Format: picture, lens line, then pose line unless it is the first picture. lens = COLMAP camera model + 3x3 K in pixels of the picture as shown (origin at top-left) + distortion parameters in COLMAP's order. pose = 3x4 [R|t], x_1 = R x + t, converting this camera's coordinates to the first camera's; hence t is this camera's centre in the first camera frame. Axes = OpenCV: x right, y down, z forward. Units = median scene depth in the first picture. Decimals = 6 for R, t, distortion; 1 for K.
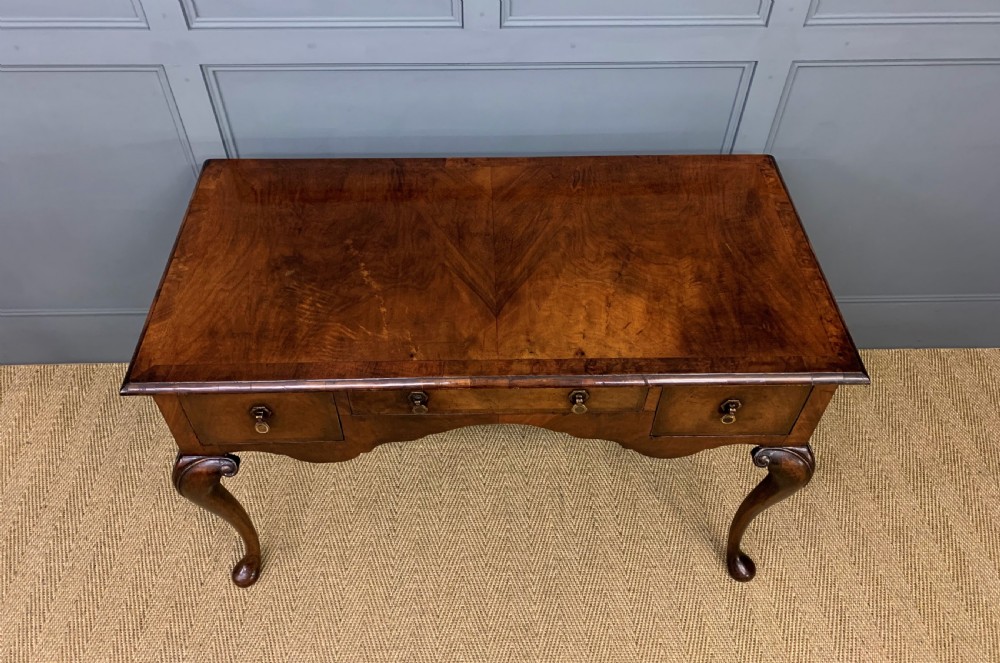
lens RADIAL K [[778.6, 0, 501.1], [0, 778.6, 309.3], [0, 0, 1]] dist [-0.010474, 0.018677]
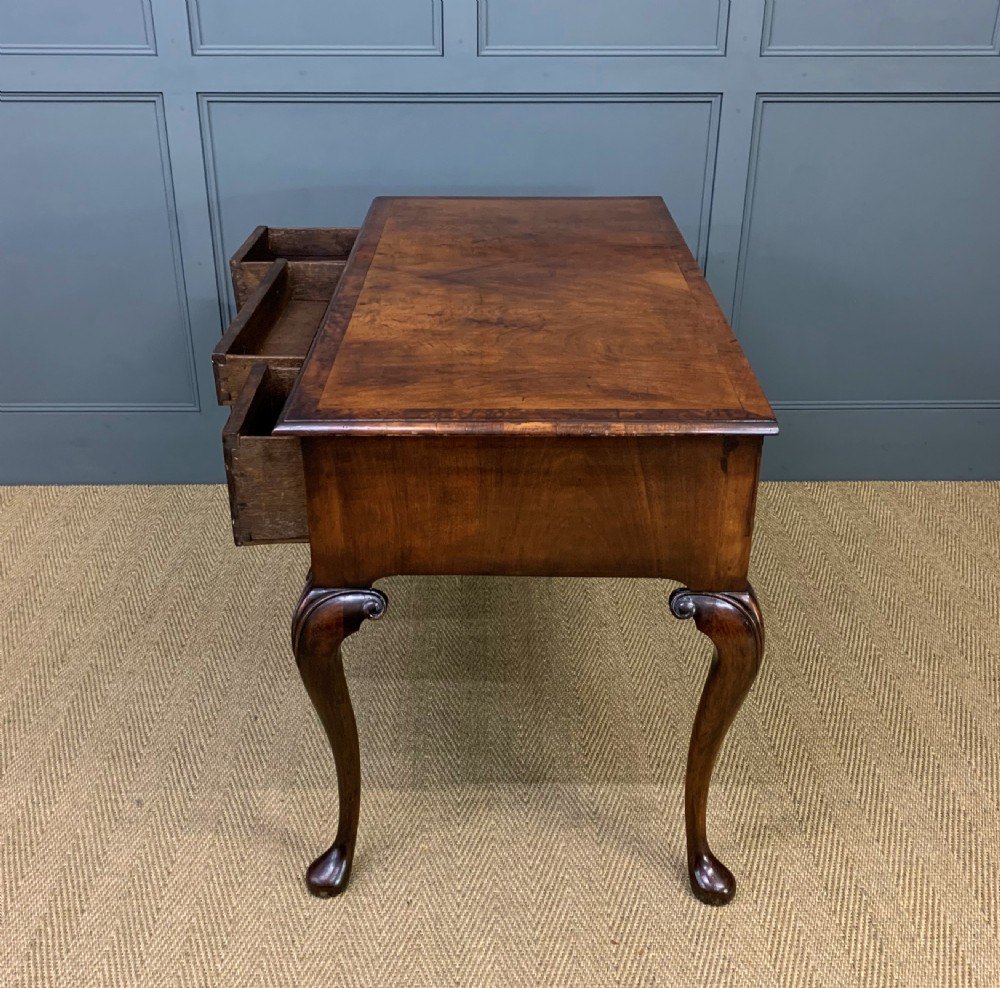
lens RADIAL K [[1181.9, 0, 487.7], [0, 1181.9, 500.5], [0, 0, 1]] dist [0.007257, 0.000000]
pose [[0.999832, -0.001362, -0.018265, 0.039673], [-0.004971, 0.939621, -0.342181, 0.734413], [0.017628, 0.342215, 0.939456, -0.315292]]
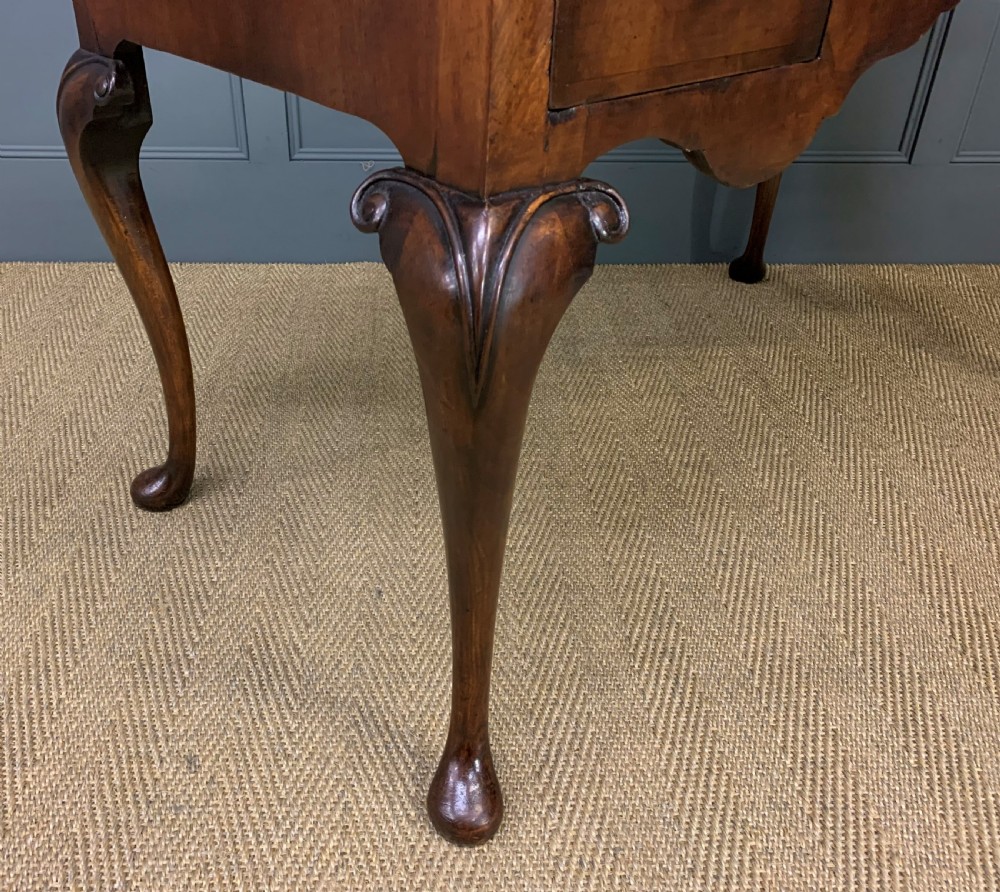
lens RADIAL K [[930.8, 0, 443.1], [0, 930.8, 457.7], [0, 0, 1]] dist [0.003385, 0.000000]
pose [[0.999887, 0.007713, -0.012881, -0.192779], [-0.010628, 0.969624, -0.244369, 0.576371], [0.010605, 0.244478, 0.969597, 0.377260]]
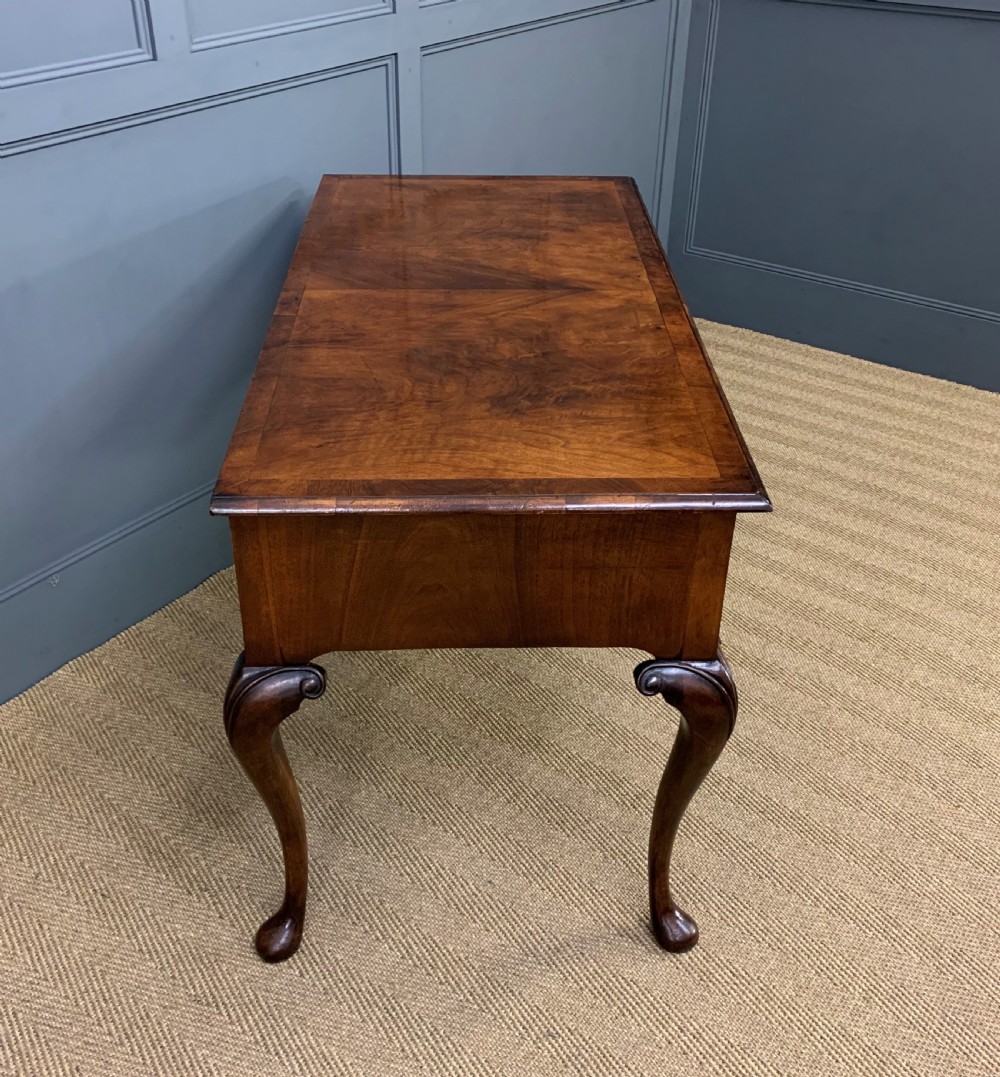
lens RADIAL K [[1149.3, 0, 499.2], [0, 1149.3, 539.4], [0, 0, 1]] dist [0.000107, 0.000000]
pose [[0.612143, -0.437640, 0.658598, -0.801568], [0.578585, 0.815611, 0.004202, 0.246216], [-0.538999, 0.378483, 0.752483, 0.067713]]
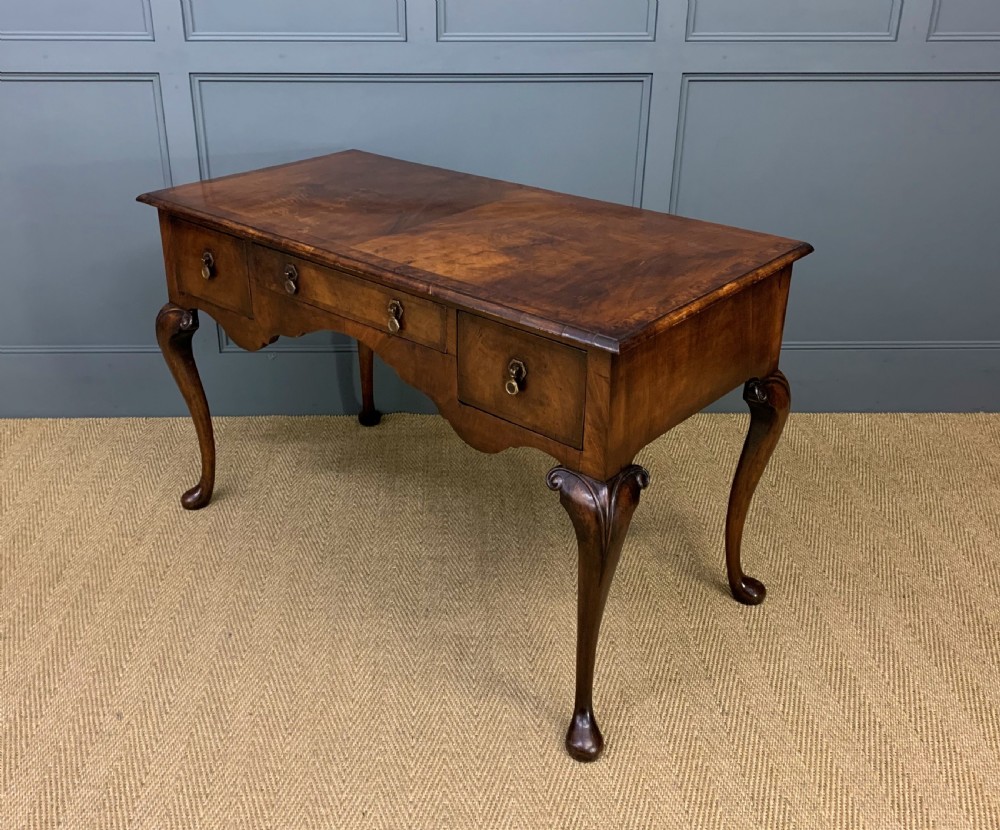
lens RADIAL K [[1016.7, 0, 465.5], [0, 1016.7, 368.5], [0, 0, 1]] dist [-0.000066, 0.000000]
pose [[0.999861, -0.003792, -0.016223, 0.064423], [-0.002852, 0.920420, -0.390920, 0.697887], [0.016415, 0.390912, 0.920282, -0.261528]]
